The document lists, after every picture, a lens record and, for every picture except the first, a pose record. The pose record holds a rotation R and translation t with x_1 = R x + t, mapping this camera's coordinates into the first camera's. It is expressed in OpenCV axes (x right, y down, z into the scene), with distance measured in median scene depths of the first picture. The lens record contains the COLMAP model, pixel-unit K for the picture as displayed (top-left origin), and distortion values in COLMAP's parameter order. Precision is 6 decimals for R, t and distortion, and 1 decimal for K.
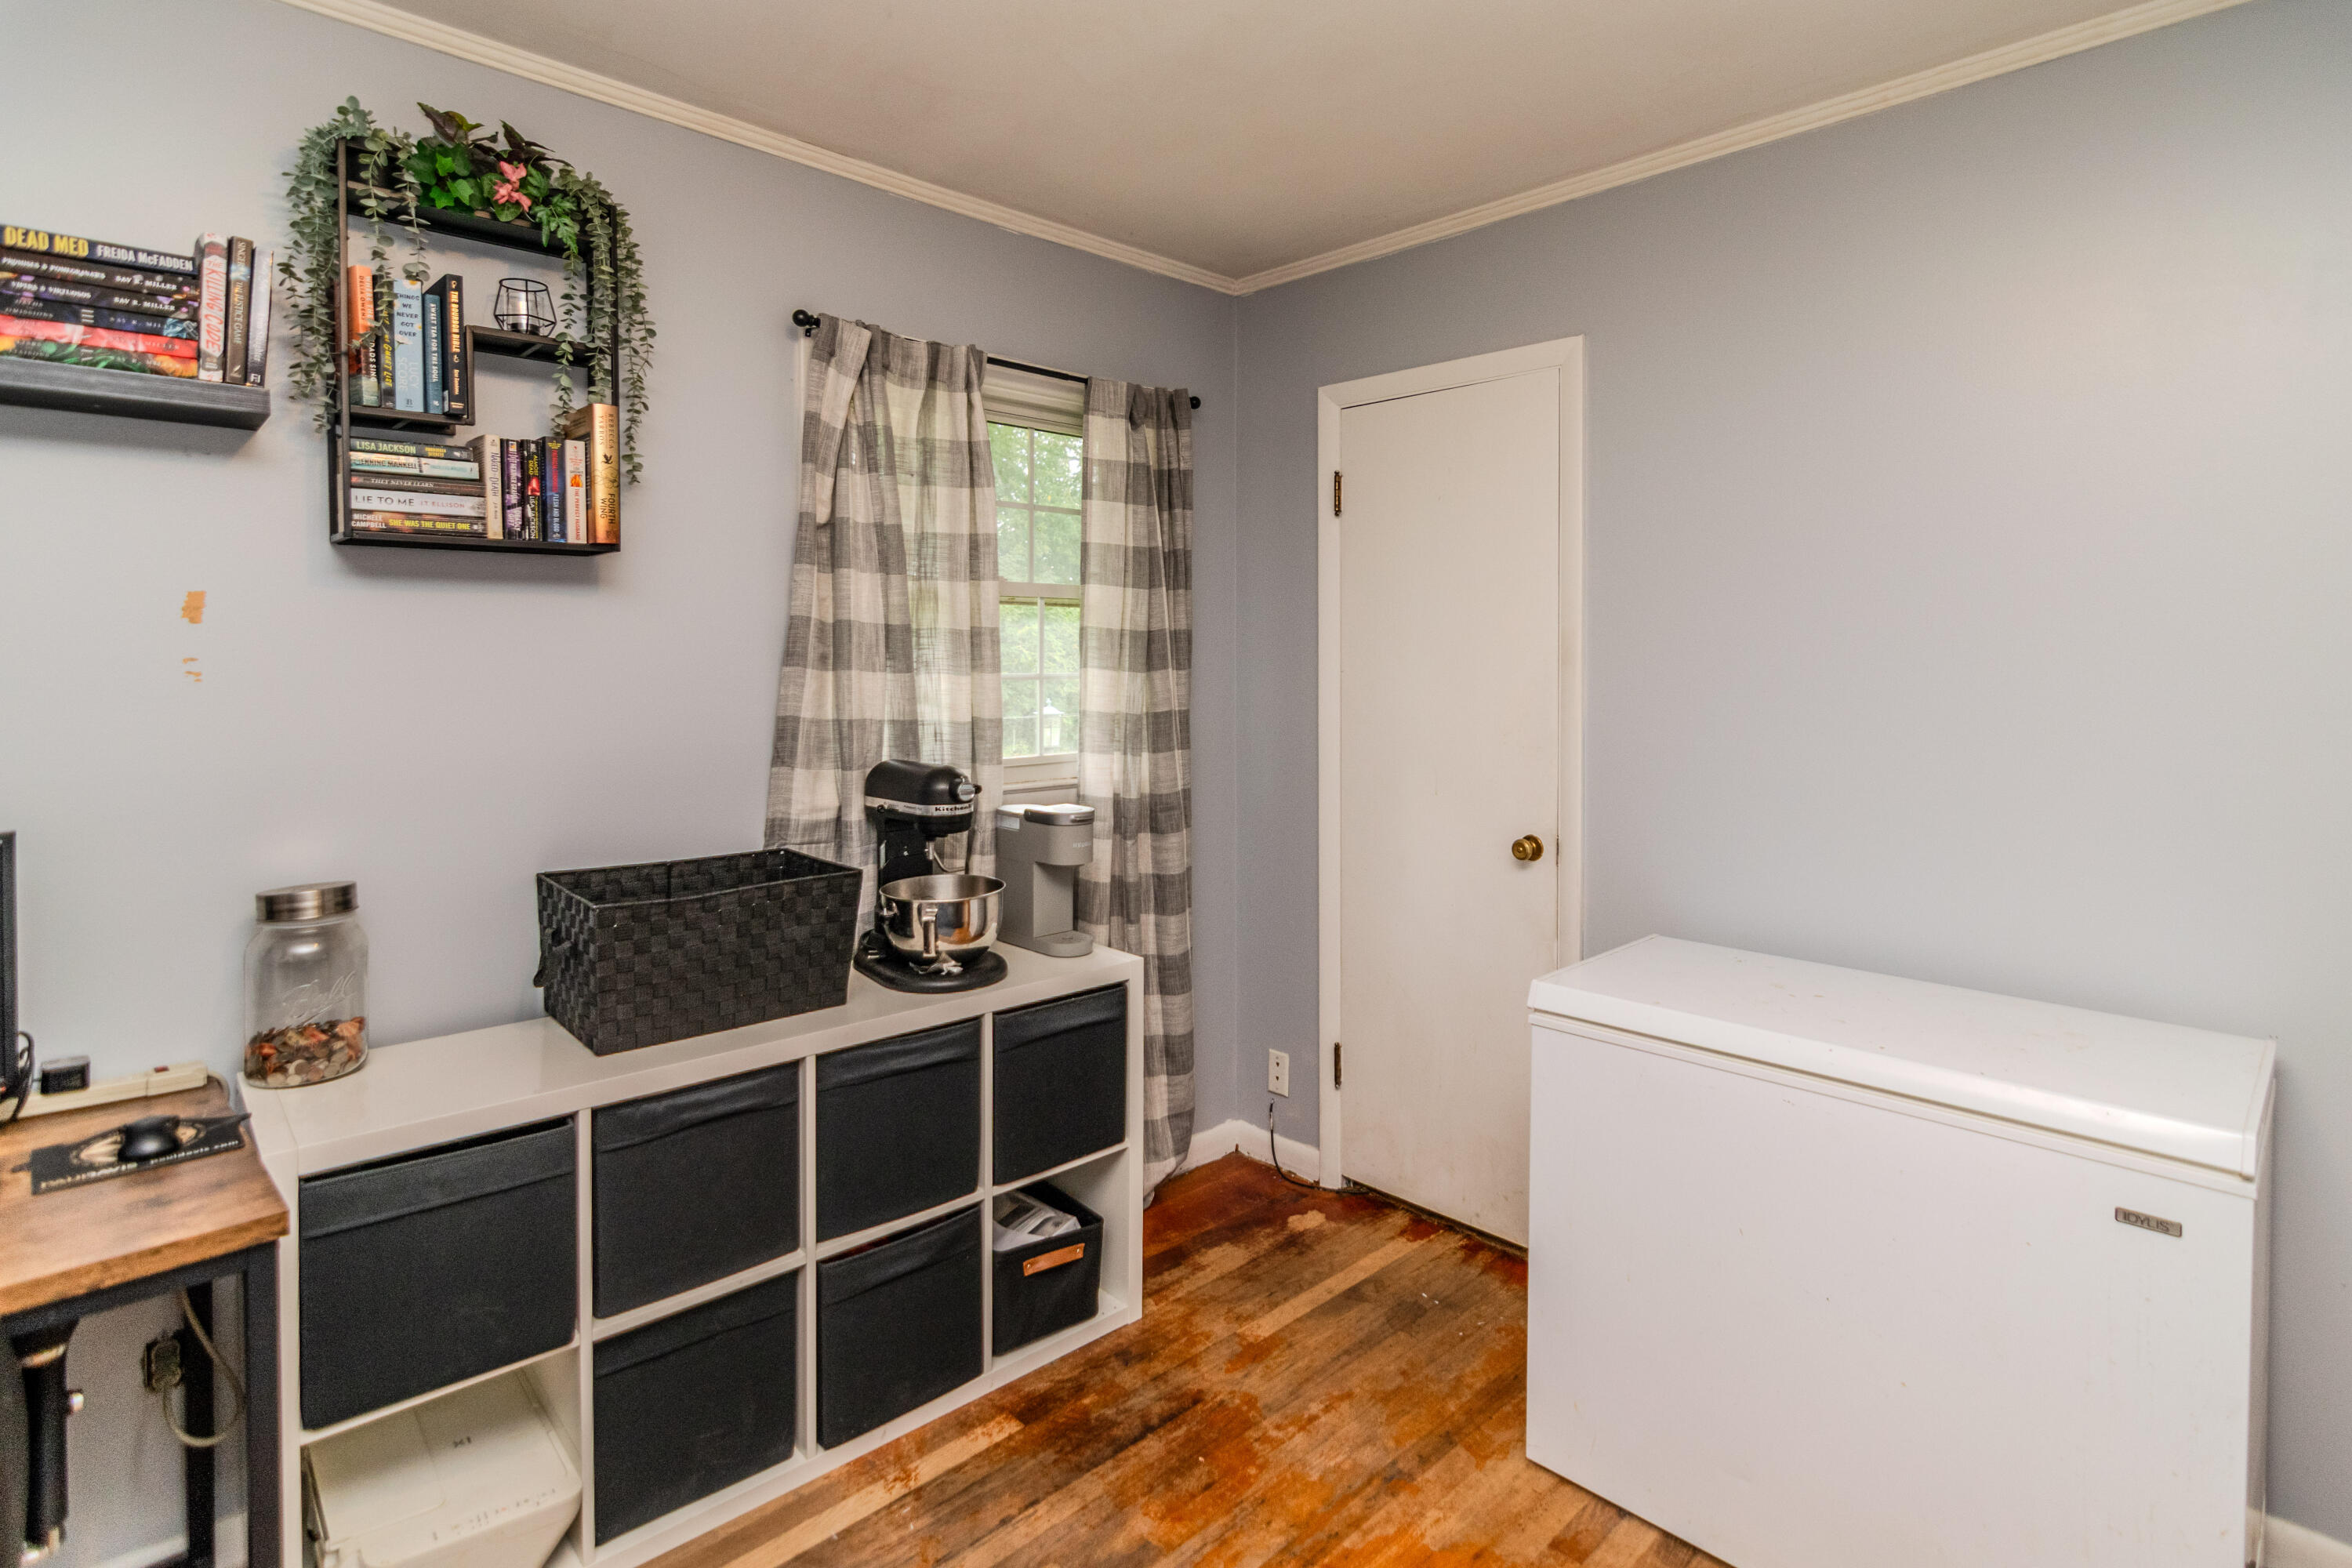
lens RADIAL K [[1184.5, 0, 1179.0], [0, 1184.5, 659.1], [0, 0, 1]] dist [-0.003732, -0.000181]
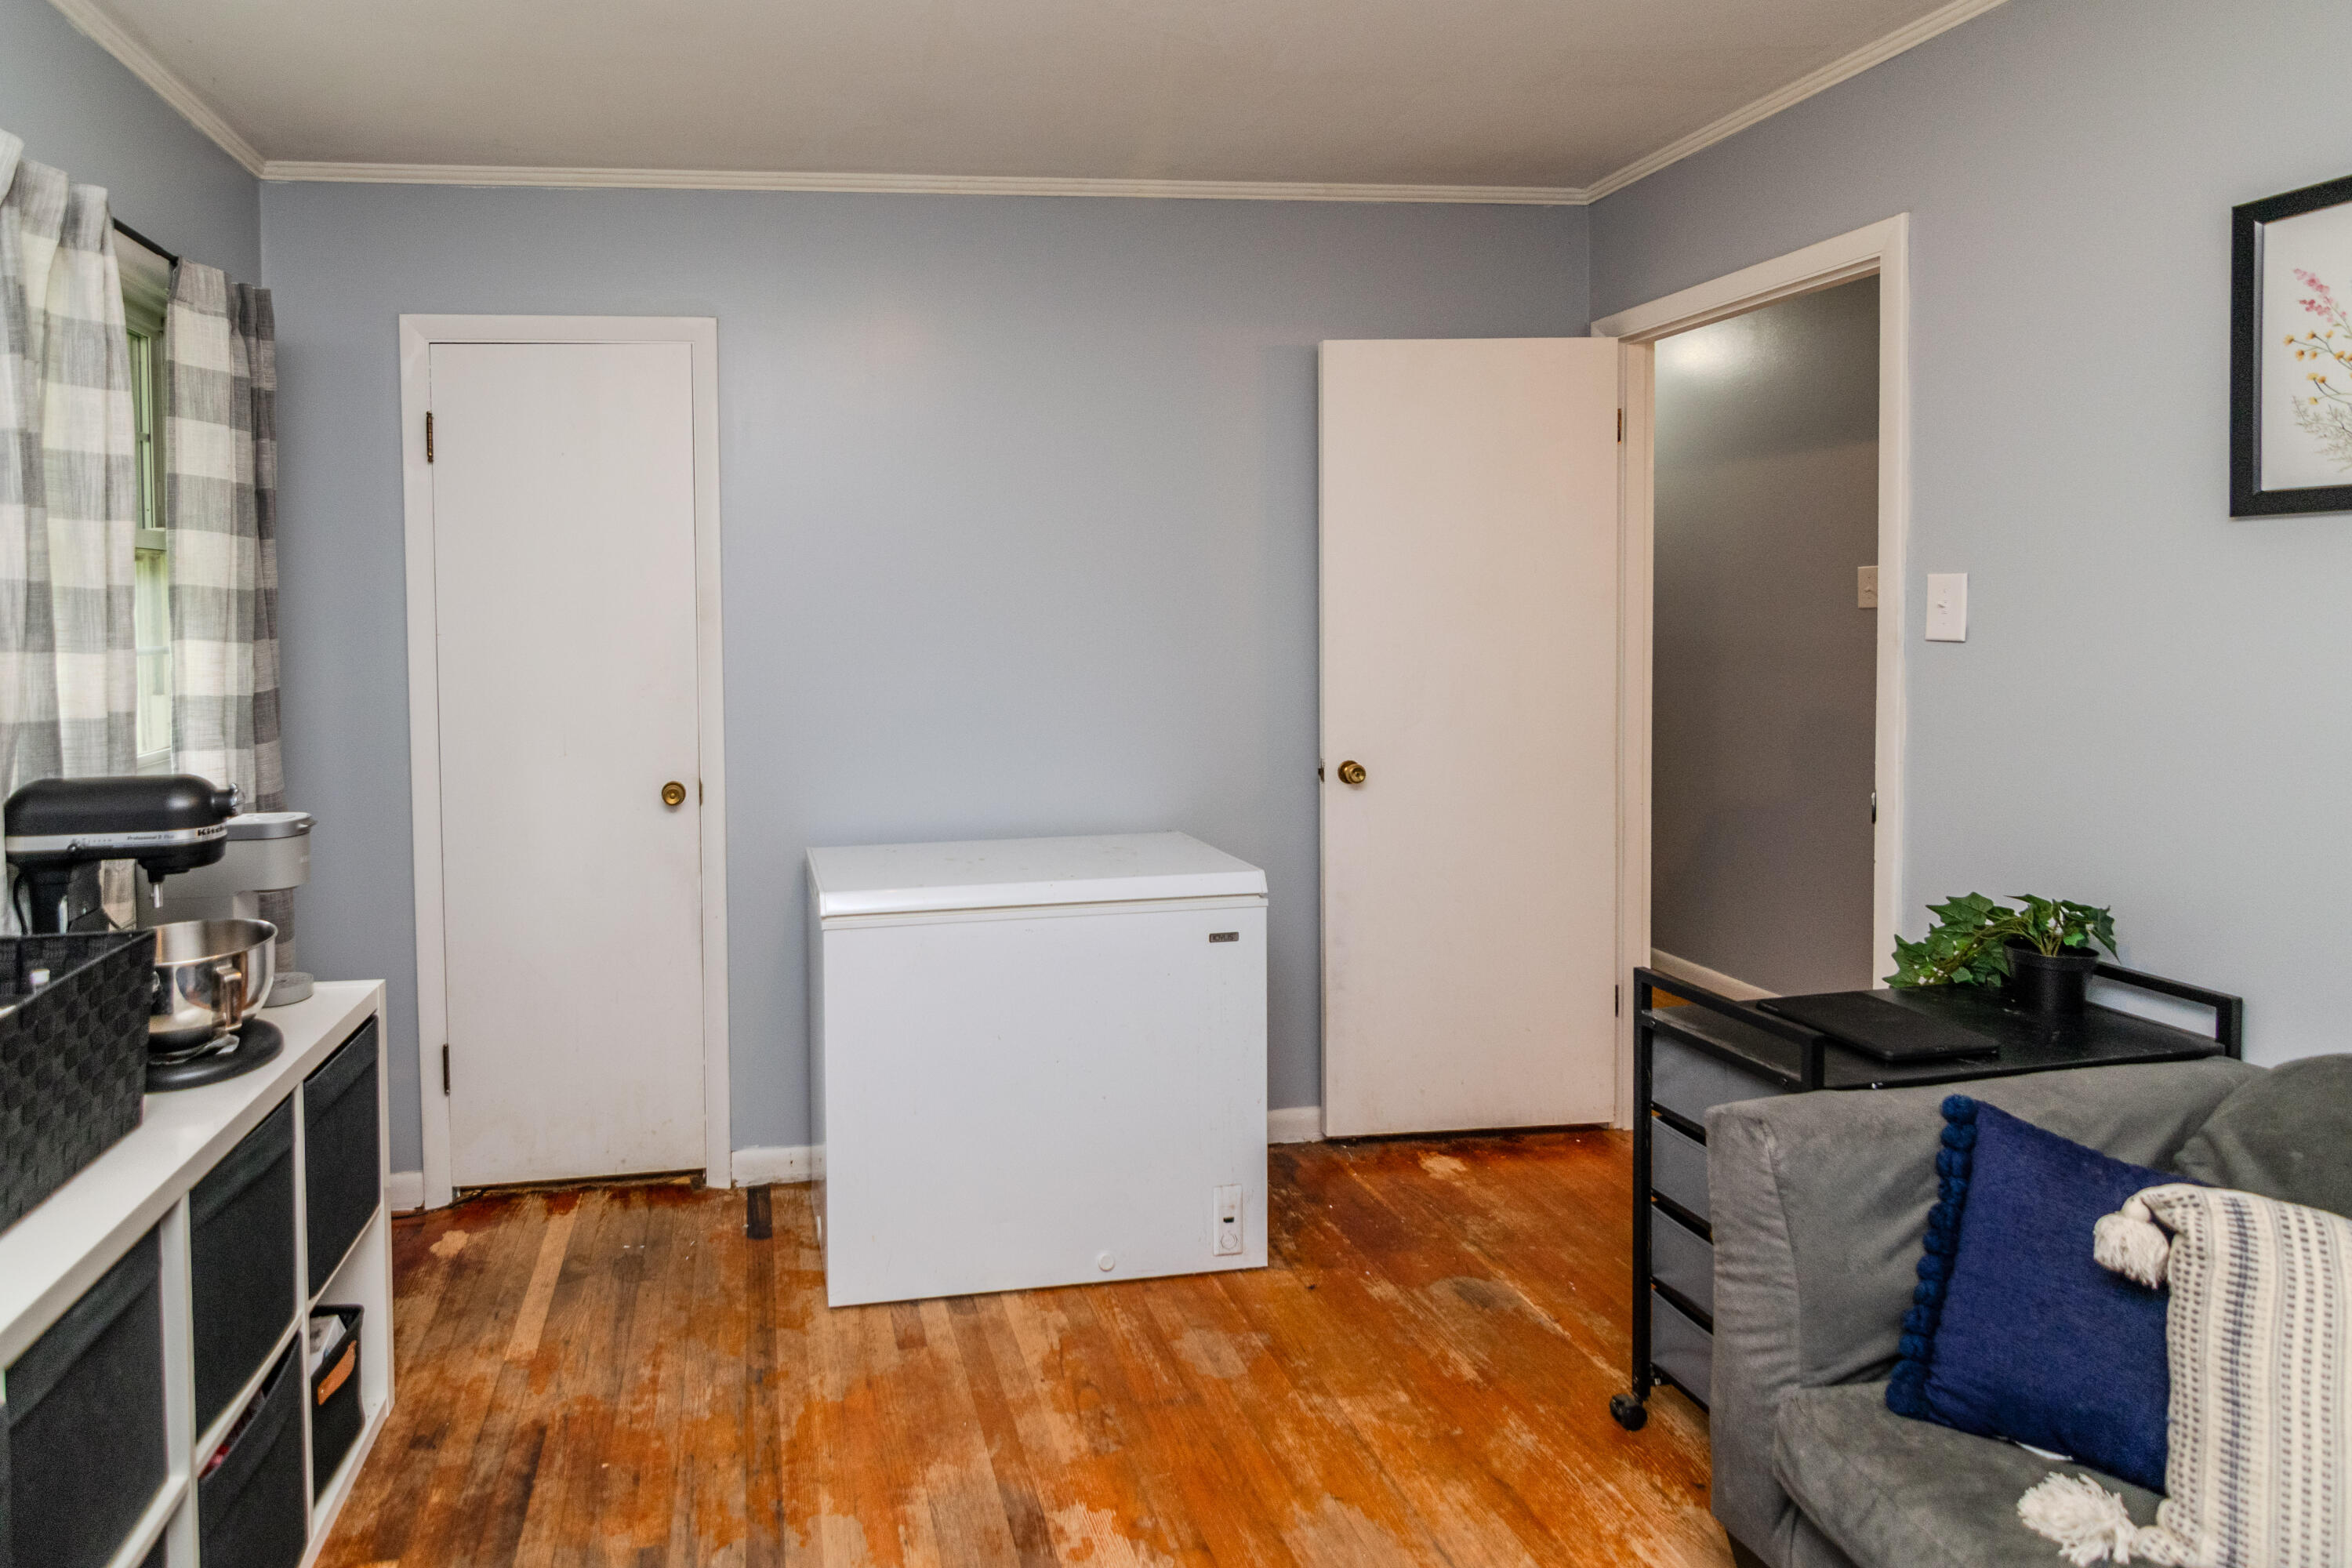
lens RADIAL K [[1231.9, 0, 955.1], [0, 1231.9, 637.8], [0, 0, 1]] dist [-0.002074, 0.000083]
pose [[0.601710, -0.036261, 0.797891, -0.528489], [0.026219, 0.999327, 0.025643, -0.001384], [-0.798284, 0.005490, 0.602256, 0.167690]]
